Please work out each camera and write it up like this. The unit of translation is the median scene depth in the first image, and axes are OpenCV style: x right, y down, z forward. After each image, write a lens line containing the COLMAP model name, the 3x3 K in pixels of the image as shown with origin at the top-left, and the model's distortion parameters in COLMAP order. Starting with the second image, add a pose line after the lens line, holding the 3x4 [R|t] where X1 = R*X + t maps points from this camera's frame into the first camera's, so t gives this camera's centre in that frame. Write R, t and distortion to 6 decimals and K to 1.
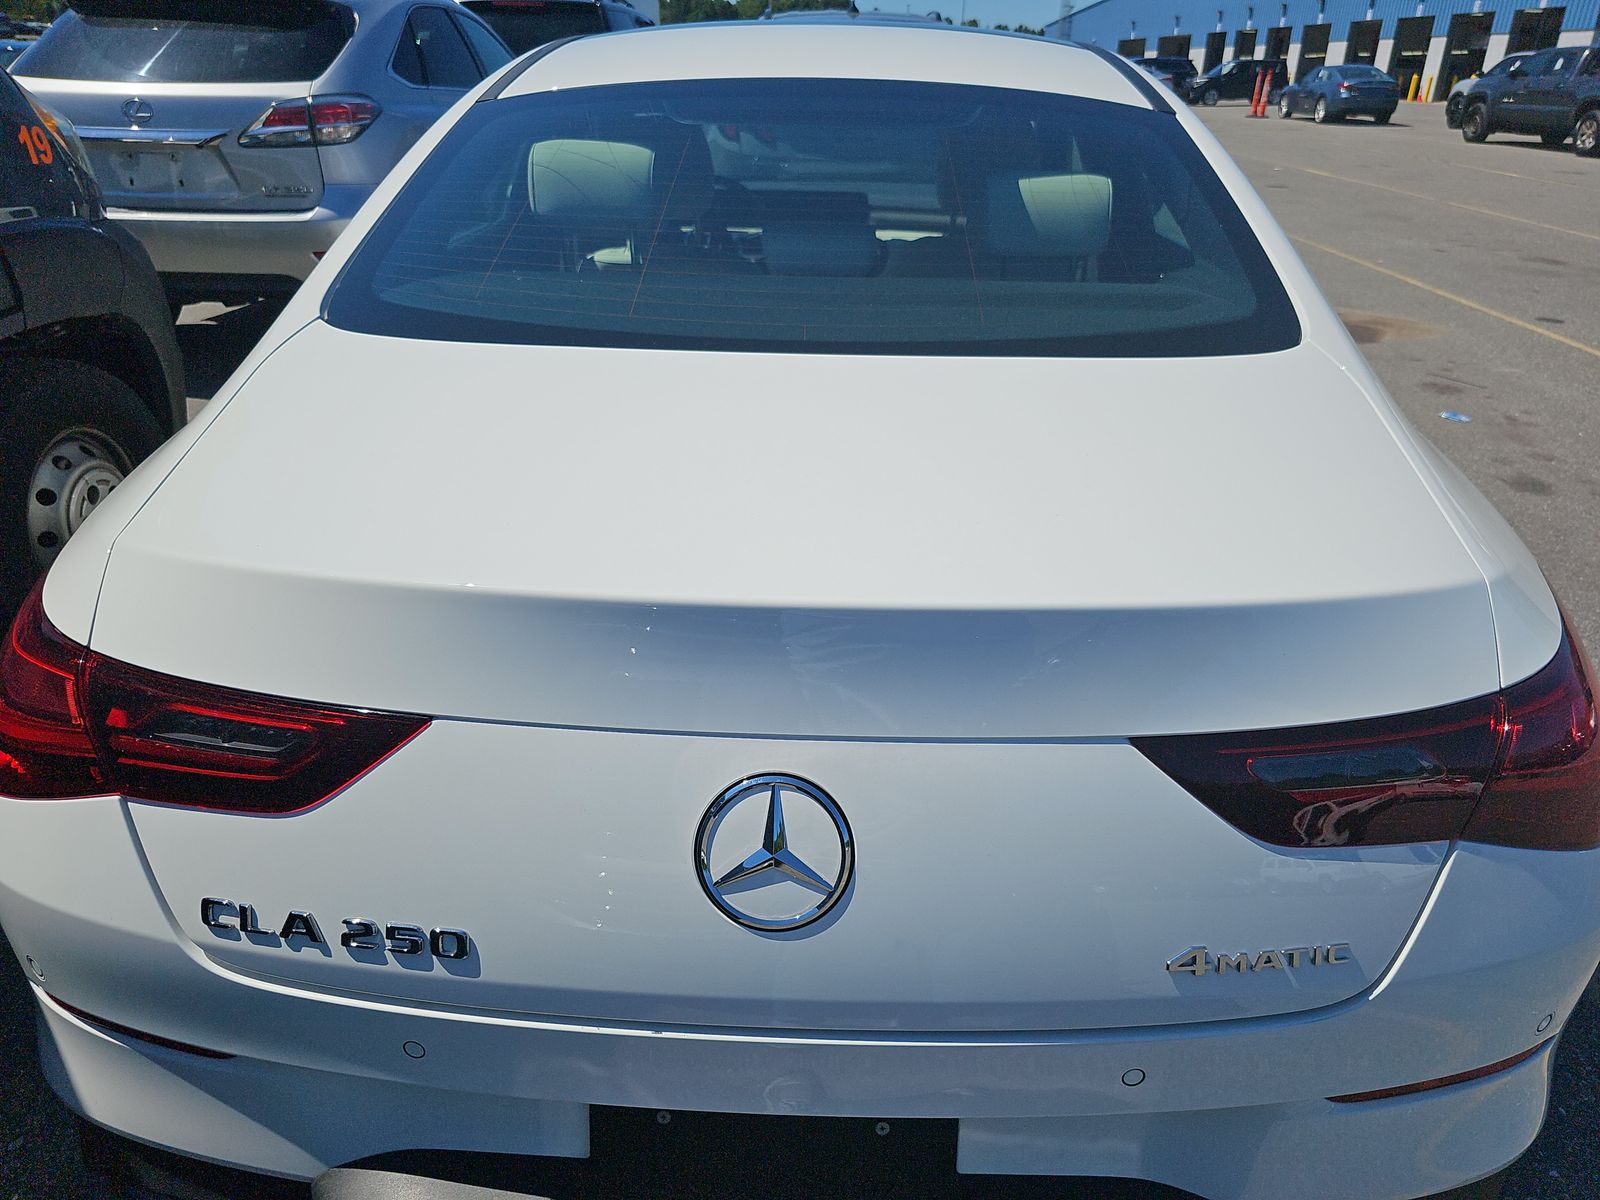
lens RADIAL K [[1104.1, 0, 800.0], [0, 1104.1, 600.0], [0, 0, 1]] dist [0.007203, 0.000411]
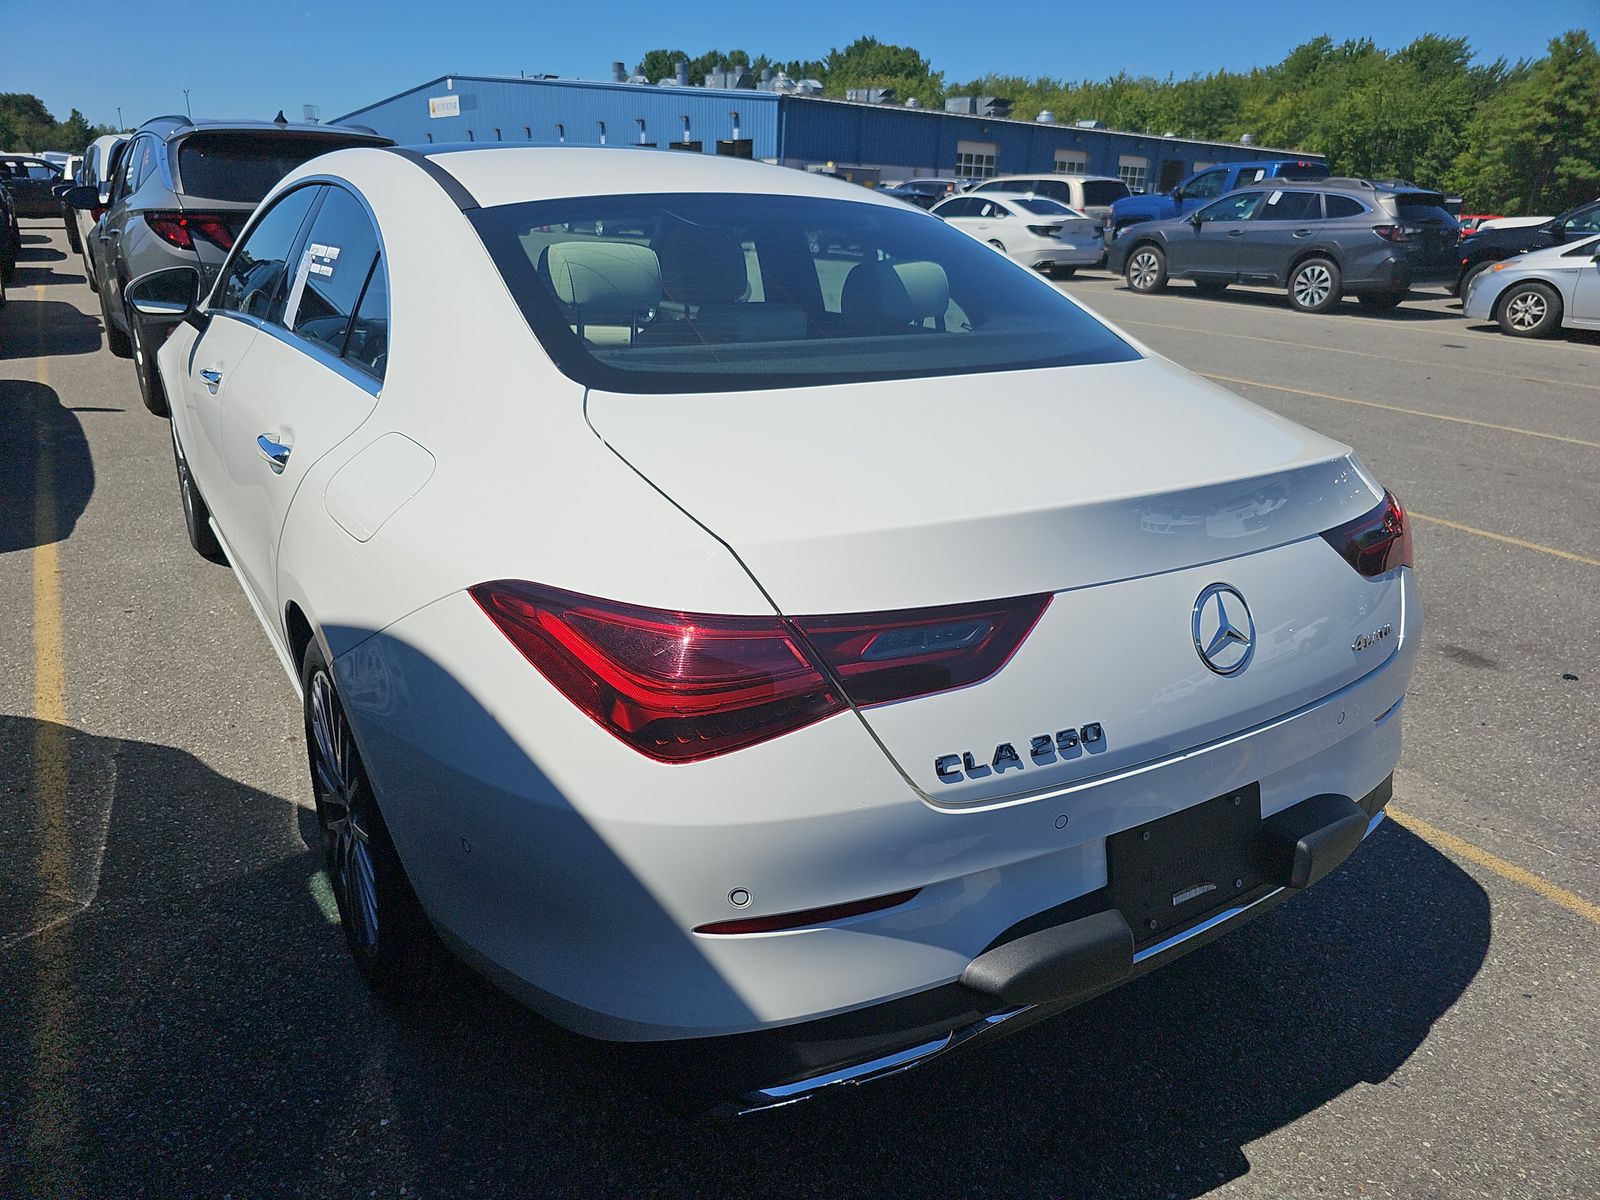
lens RADIAL K [[1073.5, 0, 800.0], [0, 1073.5, 600.0], [0, 0, 1]] dist [0.020466, -0.000591]
pose [[0.829116, -0.190953, 0.525455, -1.389953], [0.230429, 0.973038, -0.009988, 0.047108], [-0.509381, 0.129361, 0.850763, -0.106937]]
